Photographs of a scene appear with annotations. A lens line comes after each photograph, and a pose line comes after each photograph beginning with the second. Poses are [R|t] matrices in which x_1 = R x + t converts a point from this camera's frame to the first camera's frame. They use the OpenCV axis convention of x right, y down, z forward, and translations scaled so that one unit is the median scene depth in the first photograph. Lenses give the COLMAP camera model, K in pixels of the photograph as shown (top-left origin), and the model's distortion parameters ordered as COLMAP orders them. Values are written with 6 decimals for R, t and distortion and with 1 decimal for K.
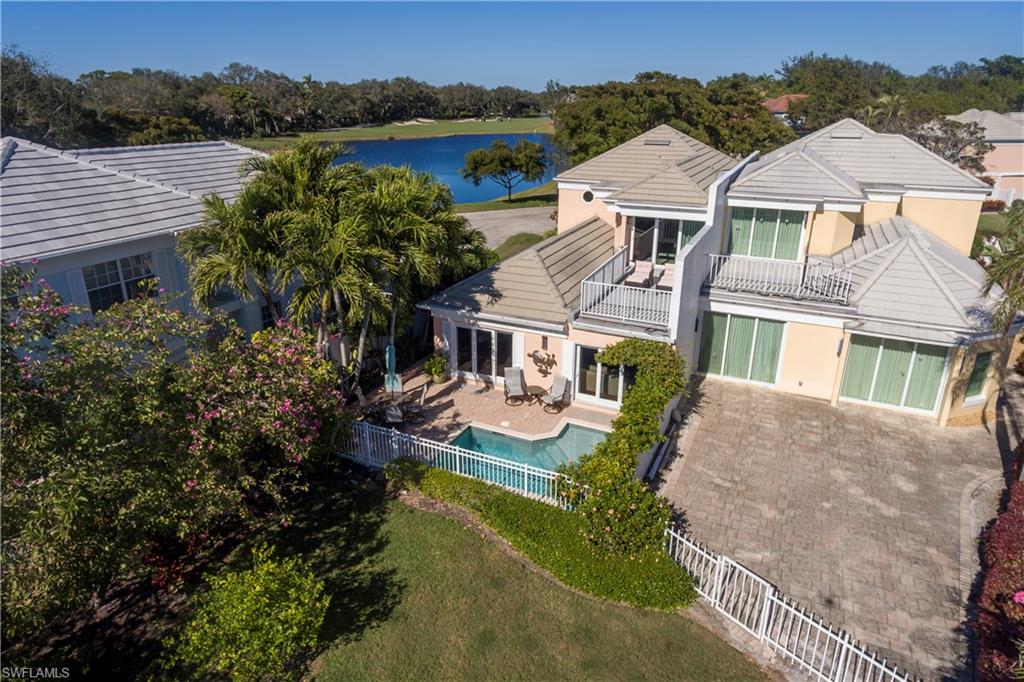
lens RADIAL K [[613.8, 0, 512.0], [0, 613.8, 341.0], [0, 0, 1]] dist [-0.001681, -0.000344]
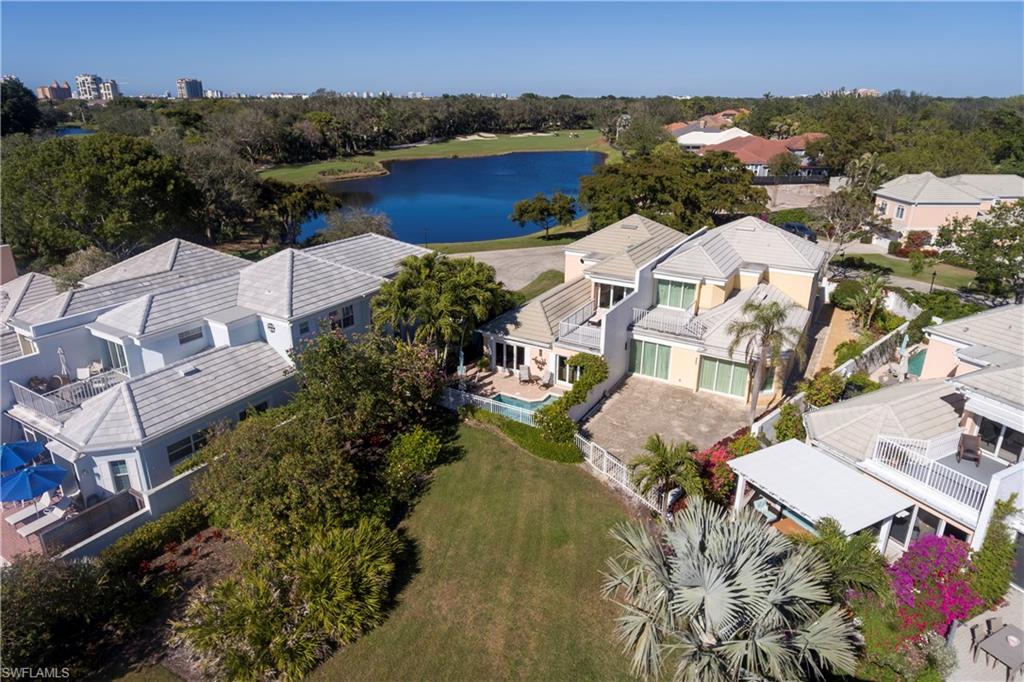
lens RADIAL K [[613.8, 0, 512.0], [0, 613.8, 341.0], [0, 0, 1]] dist [-0.001681, -0.000344]
pose [[0.995584, 0.036611, -0.086439, 0.123875], [-0.036582, 0.999329, 0.001924, -0.033555], [0.086452, 0.001247, 0.996255, -0.883716]]
